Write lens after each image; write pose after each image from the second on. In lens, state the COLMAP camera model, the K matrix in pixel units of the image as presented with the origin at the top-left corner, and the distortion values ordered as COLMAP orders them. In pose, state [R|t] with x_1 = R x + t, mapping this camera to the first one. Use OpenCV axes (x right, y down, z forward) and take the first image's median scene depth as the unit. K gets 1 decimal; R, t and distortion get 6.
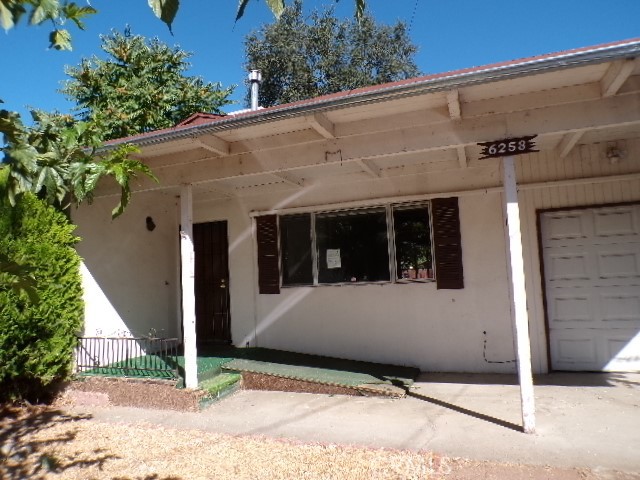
lens RADIAL K [[433.4, 0, 319.6], [0, 433.4, 239.7], [0, 0, 1]] dist [-0.044068, 0.021448]
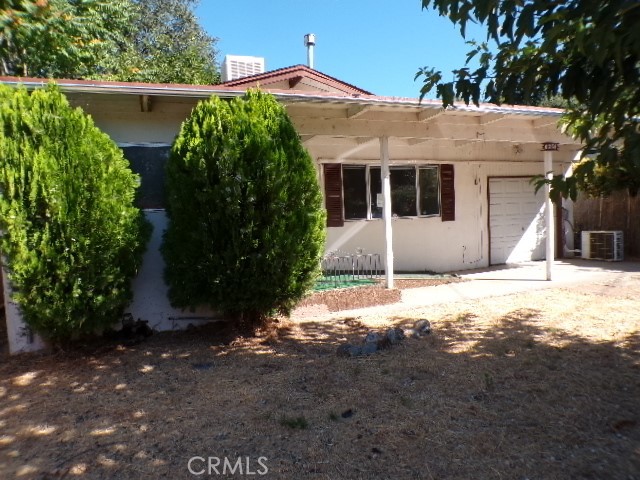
lens RADIAL K [[433.4, 0, 318.8], [0, 433.4, 239.4], [0, 0, 1]] dist [-0.044068, 0.021448]
pose [[0.737129, -0.022543, 0.675376, -1.115666], [-0.042576, 0.995908, 0.079711, 0.071271], [-0.674410, -0.087512, 0.733153, 0.121174]]
